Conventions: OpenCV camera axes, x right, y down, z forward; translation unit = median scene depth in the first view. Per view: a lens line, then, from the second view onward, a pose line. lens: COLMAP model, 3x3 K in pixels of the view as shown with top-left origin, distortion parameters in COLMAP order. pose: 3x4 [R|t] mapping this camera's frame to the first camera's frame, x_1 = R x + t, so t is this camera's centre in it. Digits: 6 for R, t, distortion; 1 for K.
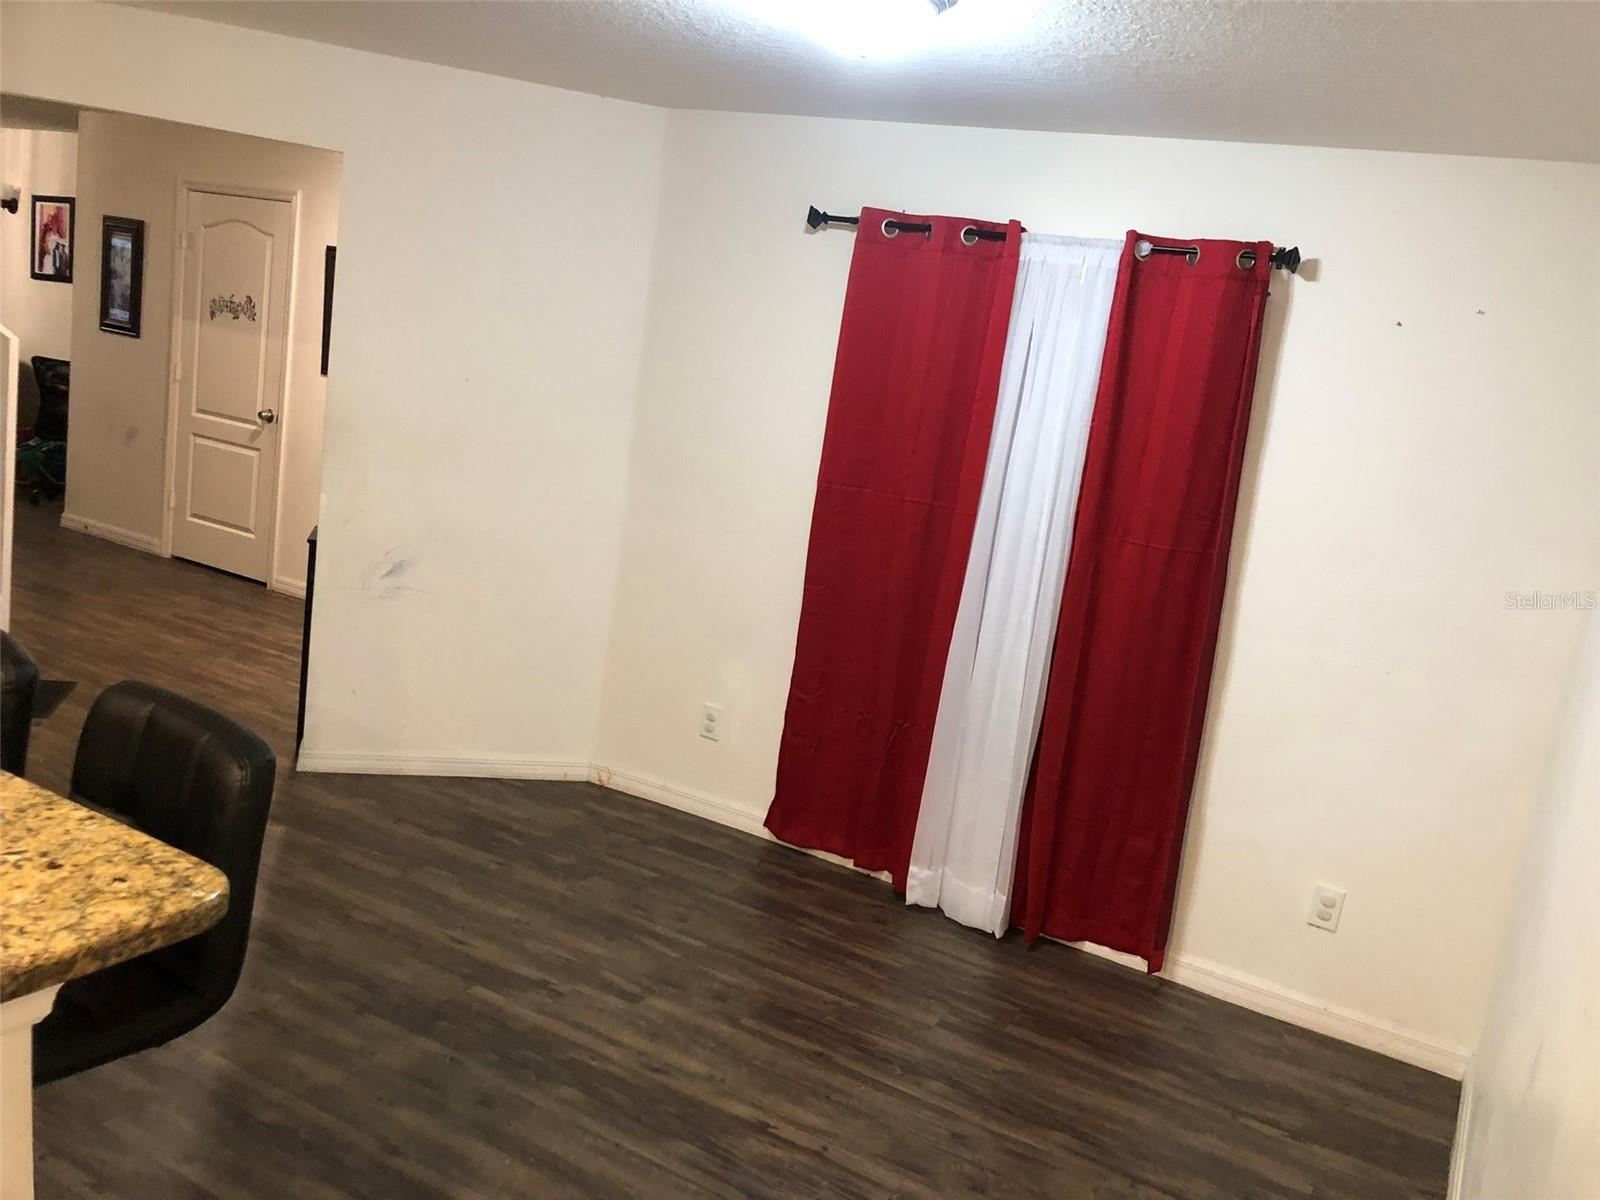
lens RADIAL K [[1317.4, 0, 810.5], [0, 1317.4, 597.8], [0, 0, 1]] dist [0.011254, -0.036402]
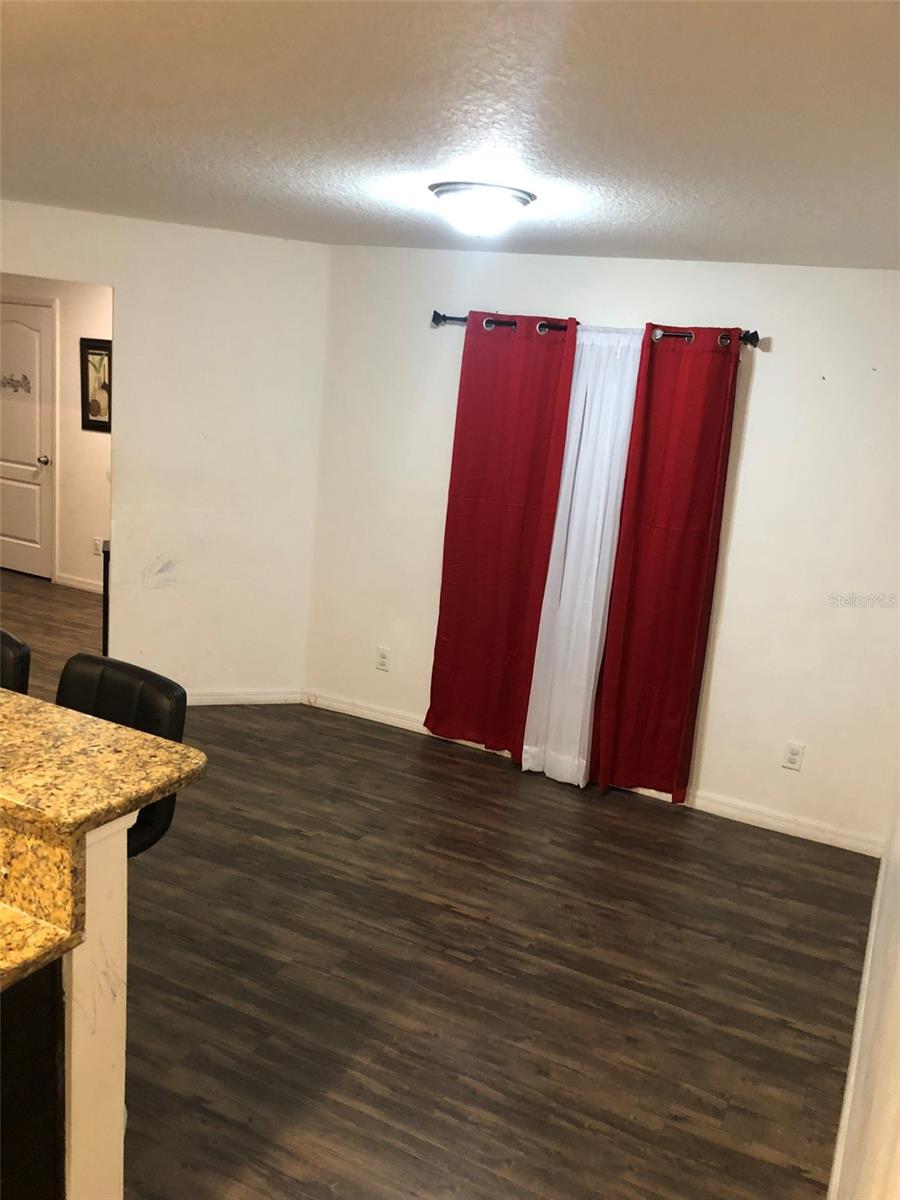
lens RADIAL K [[988.0, 0, 444.3], [0, 988.0, 597.6], [0, 0, 1]] dist [0.011254, -0.036402]
pose [[0.998210, -0.053920, 0.025890, -0.040592], [0.052935, 0.997900, 0.037334, -0.016700], [-0.027848, -0.035897, 0.998967, -0.150563]]
